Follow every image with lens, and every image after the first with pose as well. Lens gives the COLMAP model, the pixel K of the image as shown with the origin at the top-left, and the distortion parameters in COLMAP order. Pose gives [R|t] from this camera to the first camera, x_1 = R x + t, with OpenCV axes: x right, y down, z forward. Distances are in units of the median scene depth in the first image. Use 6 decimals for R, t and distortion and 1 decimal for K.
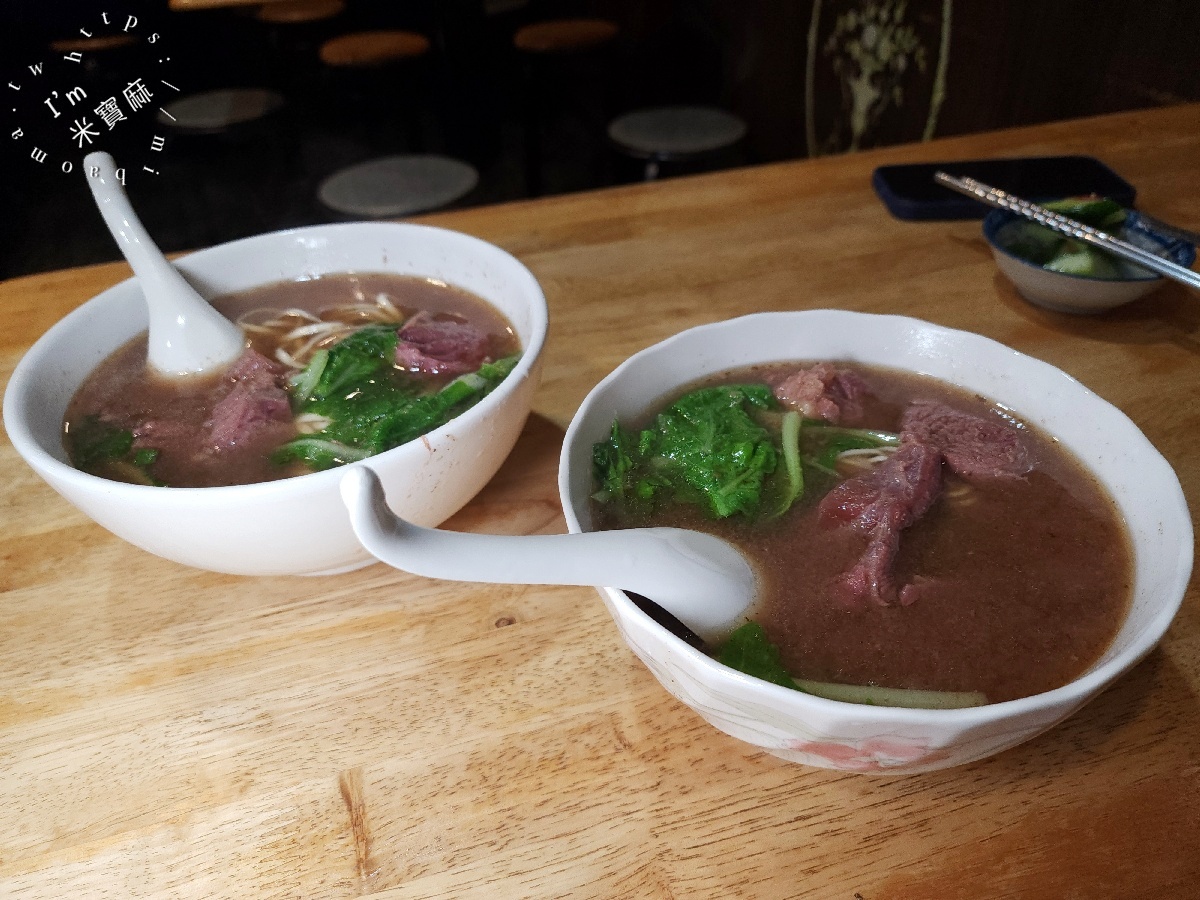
lens RADIAL K [[804.8, 0, 607.2], [0, 804.8, 452.7], [0, 0, 1]] dist [0.000505, -0.020905]
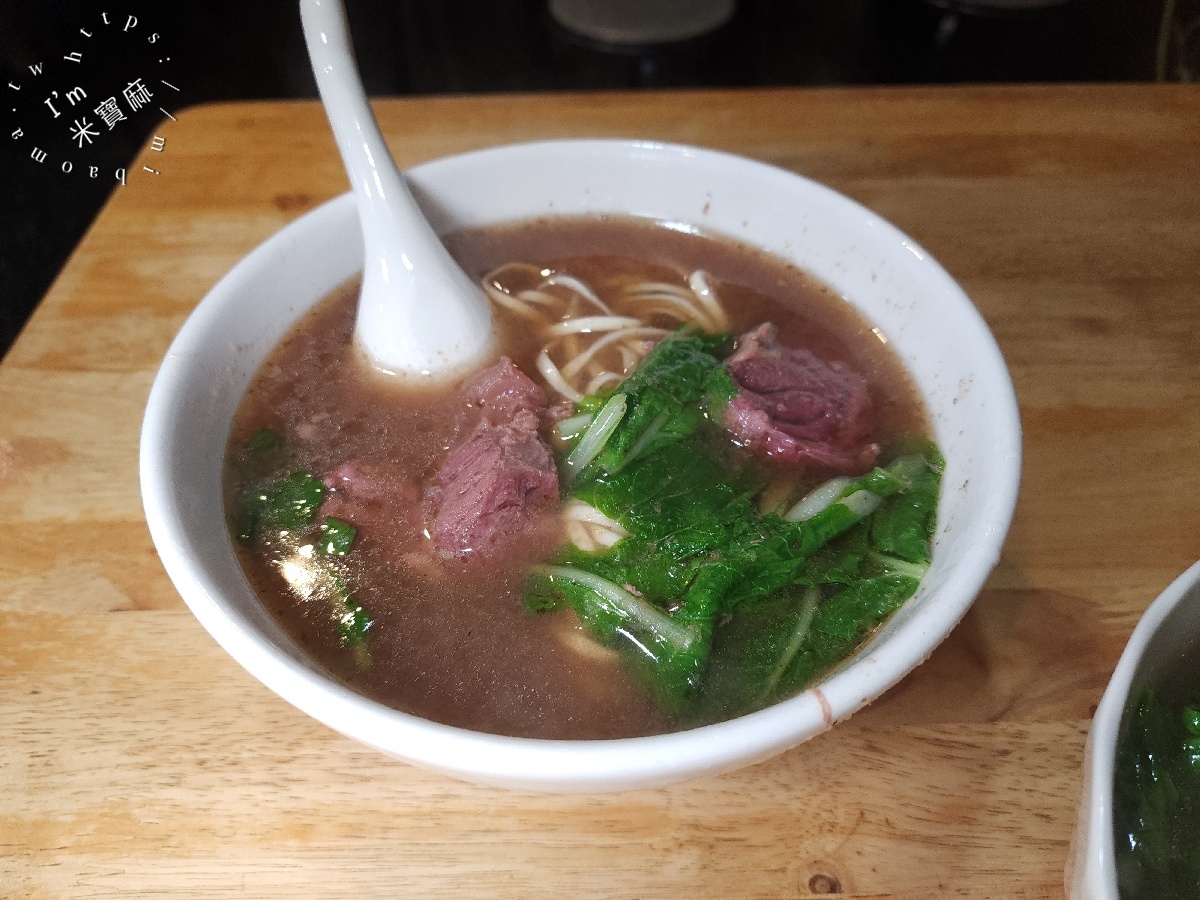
lens RADIAL K [[804.8, 0, 596.3], [0, 804.8, 439.1], [0, 0, 1]] dist [0.000505, -0.020905]
pose [[0.962895, 0.214080, -0.164323, -0.280795], [-0.179895, 0.963036, 0.200499, -0.229564], [0.201171, -0.163498, 0.965815, 0.424145]]
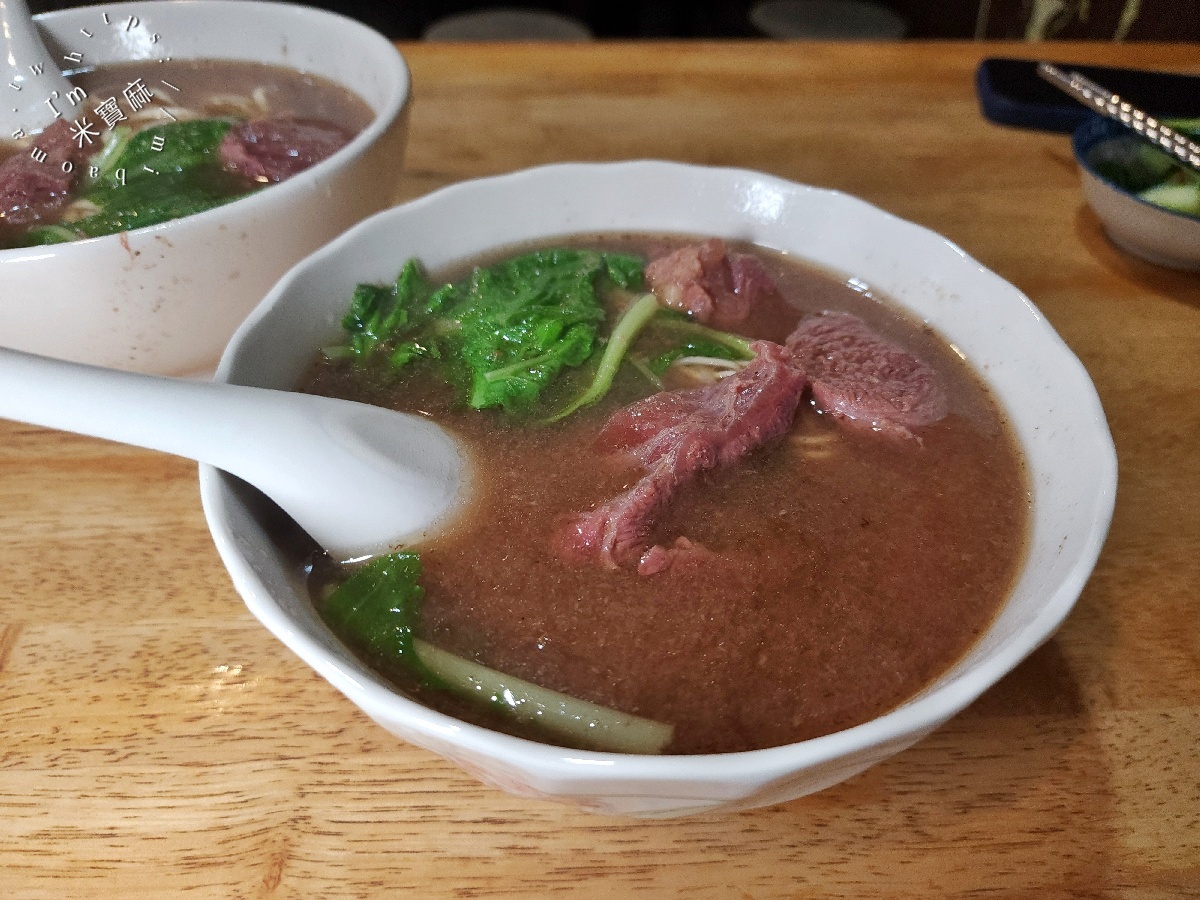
lens RADIAL K [[804.8, 0, 626.8], [0, 804.8, 448.6], [0, 0, 1]] dist [0.000505, -0.020905]
pose [[0.973685, 0.194481, -0.118809, 0.321403], [-0.181826, 0.977216, 0.109490, 0.009287], [0.137396, -0.085006, 0.986862, 0.256254]]
